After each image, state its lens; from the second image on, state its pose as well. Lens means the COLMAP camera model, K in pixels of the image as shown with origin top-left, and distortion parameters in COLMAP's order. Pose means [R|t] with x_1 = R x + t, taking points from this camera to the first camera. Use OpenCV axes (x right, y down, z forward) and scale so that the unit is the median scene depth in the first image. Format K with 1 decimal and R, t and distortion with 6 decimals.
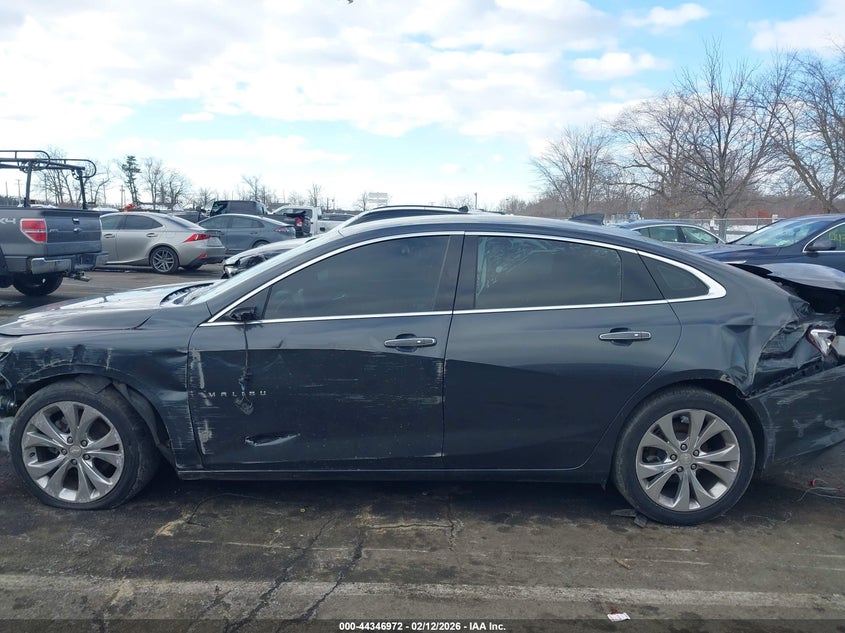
lens RADIAL K [[678.3, 0, 427.1], [0, 678.3, 301.4], [0, 0, 1]] dist [0.025311, -0.014068]
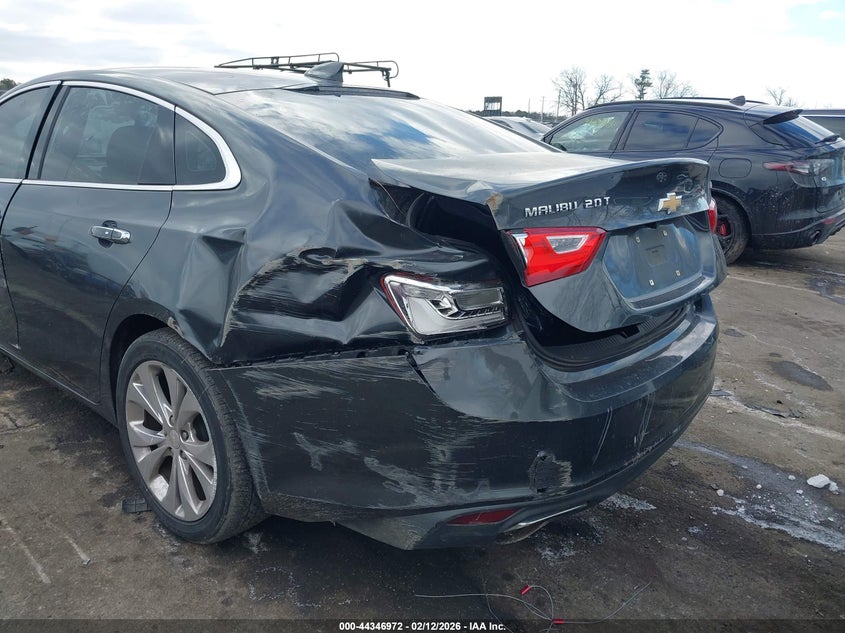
lens RADIAL K [[678.3, 0, 427.1], [0, 678.3, 301.4], [0, 0, 1]] dist [0.025311, -0.014068]
pose [[0.732246, 0.179660, -0.656916, 0.356296], [-0.103054, 0.982700, 0.153887, -0.006744], [0.673198, -0.044985, 0.738093, 0.259629]]
